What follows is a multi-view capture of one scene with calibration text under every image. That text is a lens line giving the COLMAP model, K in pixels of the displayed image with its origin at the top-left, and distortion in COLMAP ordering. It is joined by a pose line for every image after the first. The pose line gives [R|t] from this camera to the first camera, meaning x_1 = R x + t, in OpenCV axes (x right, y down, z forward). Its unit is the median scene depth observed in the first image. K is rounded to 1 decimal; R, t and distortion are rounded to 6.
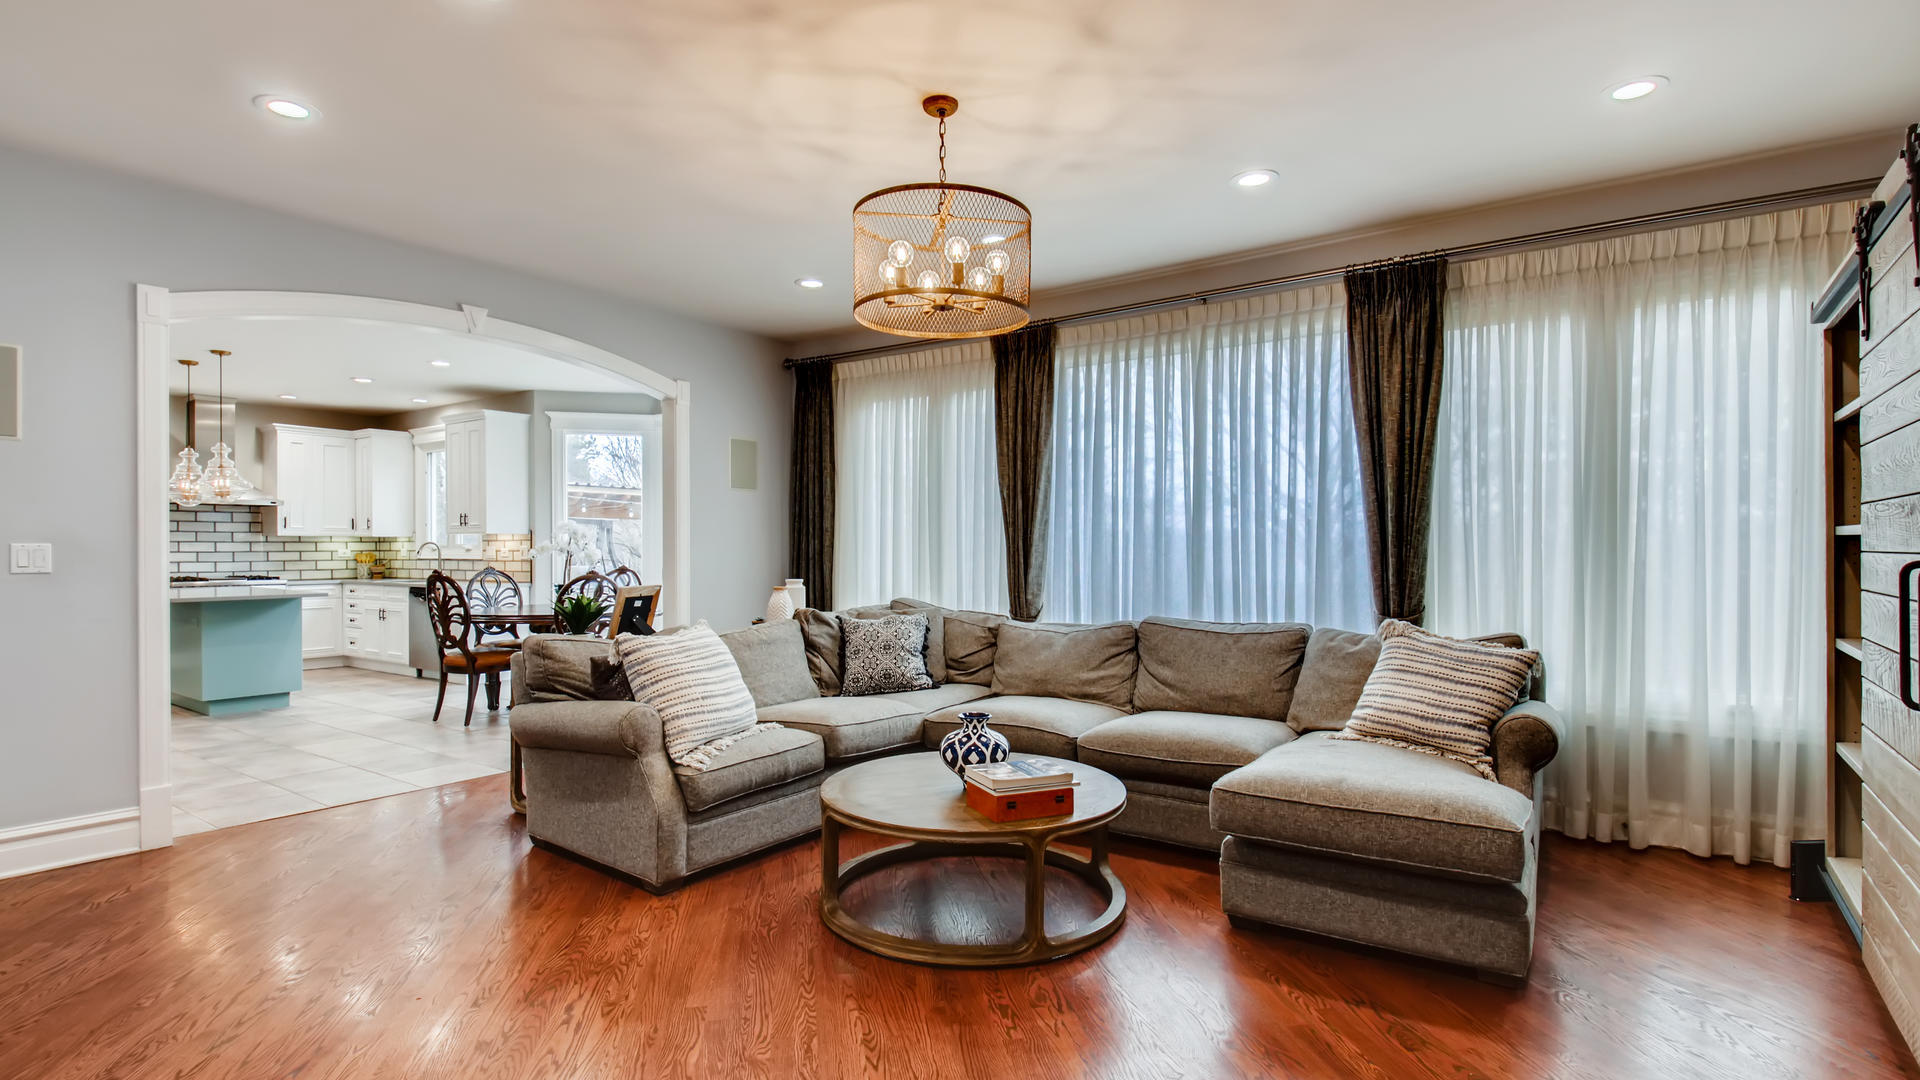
lens RADIAL K [[925.1, 0, 968.0], [0, 925.1, 555.3], [0, 0, 1]] dist [0.019498, -0.019332]
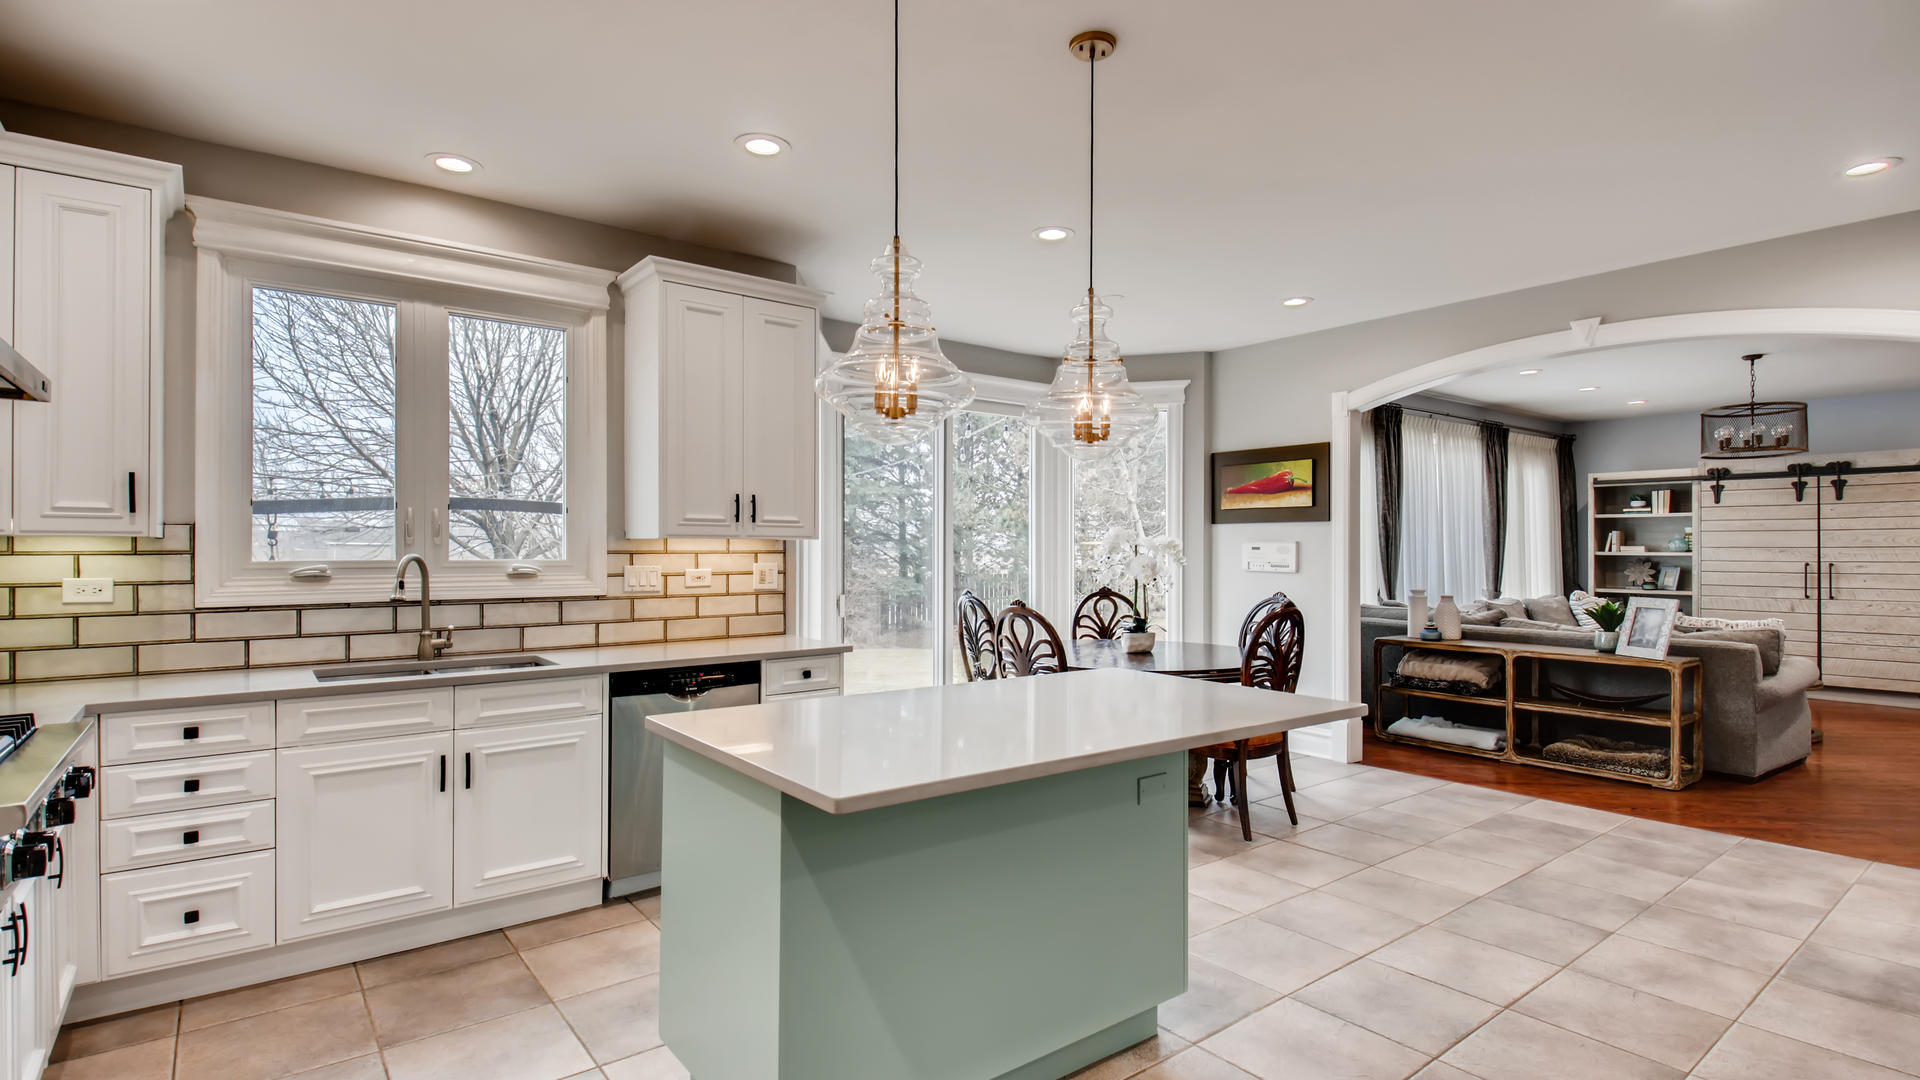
lens RADIAL K [[925.1, 0, 957.8], [0, 925.1, 546.5], [0, 0, 1]] dist [0.019498, -0.019332]
pose [[0.296863, 0.004663, 0.954909, -0.864924], [0.007976, 0.999941, -0.007362, -0.013466], [-0.954887, 0.009802, 0.296808, 0.698346]]
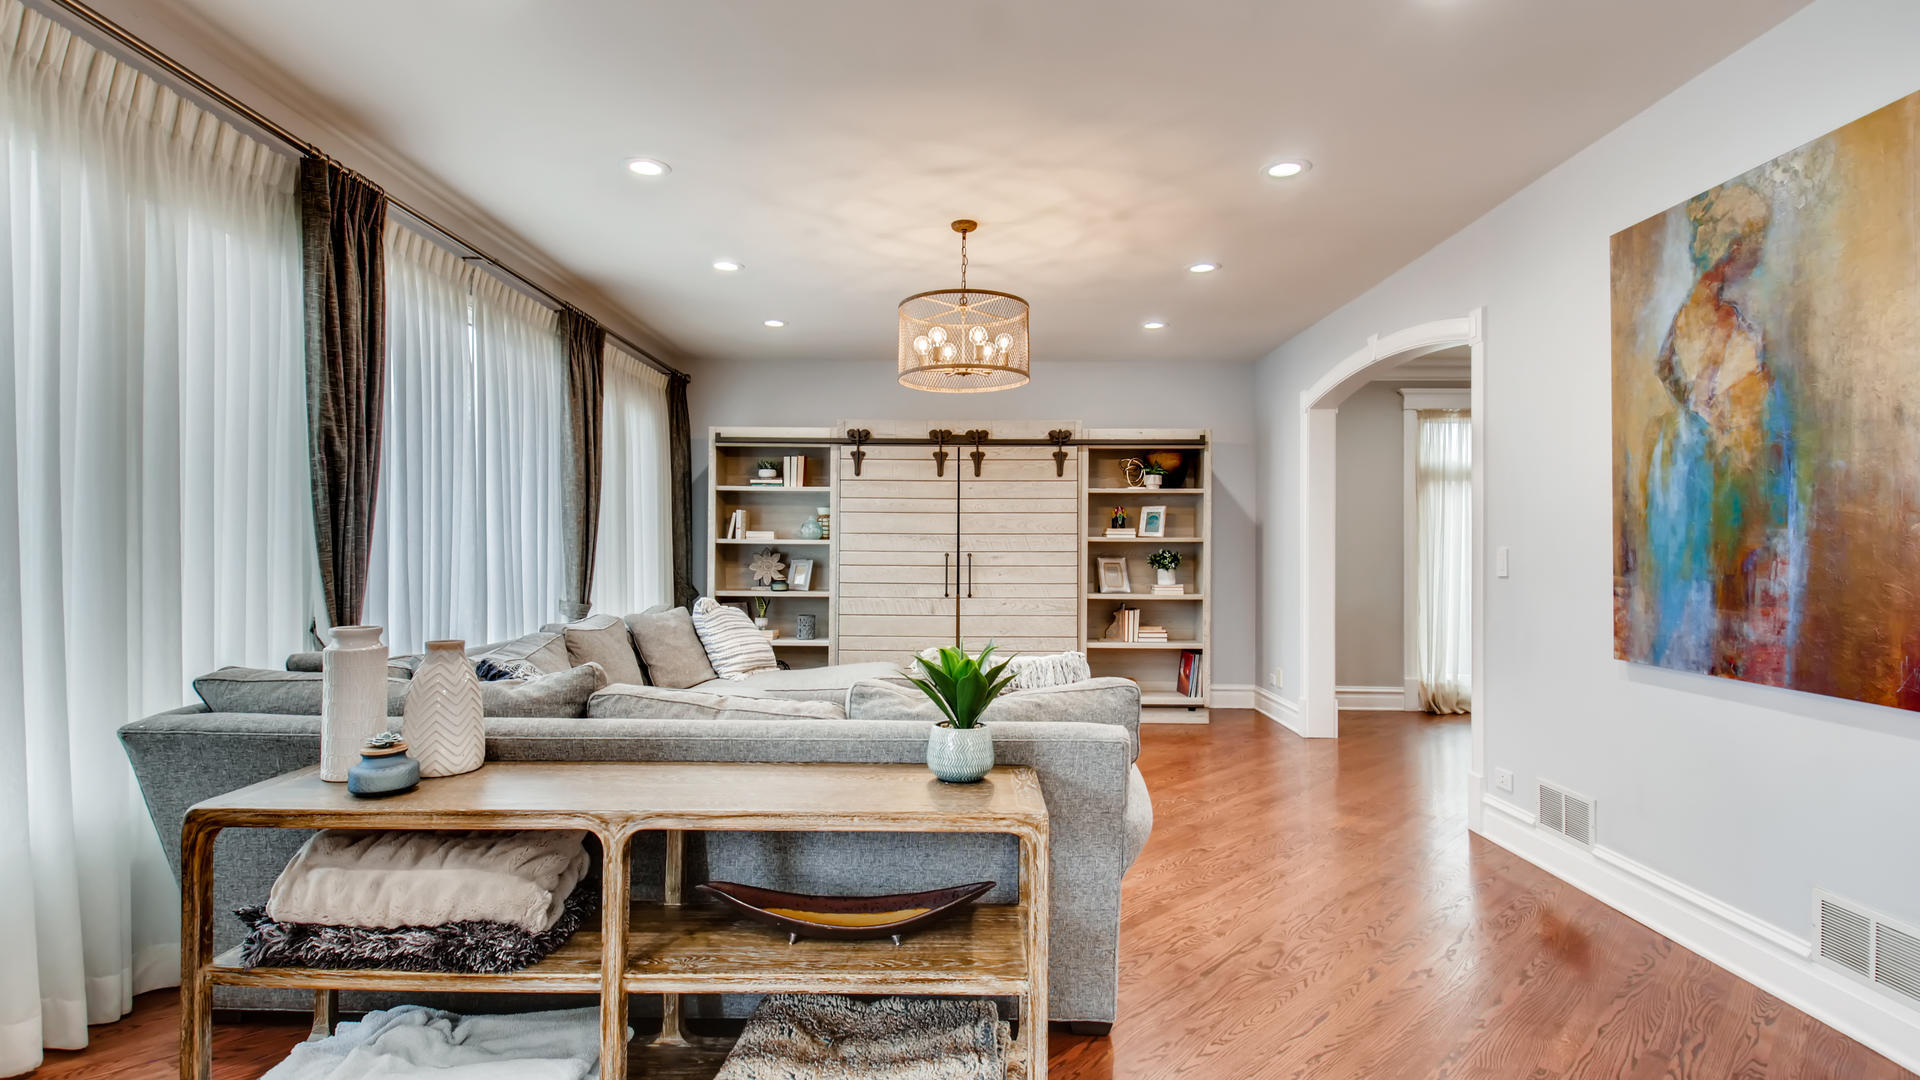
lens RADIAL K [[925.1, 0, 963.3], [0, 925.1, 535.2], [0, 0, 1]] dist [0.019498, -0.019332]
pose [[-0.573501, 0.010853, 0.819133, -0.375892], [0.002391, 0.999930, -0.011574, -0.003492], [-0.819201, -0.004680, -0.573487, 0.586310]]
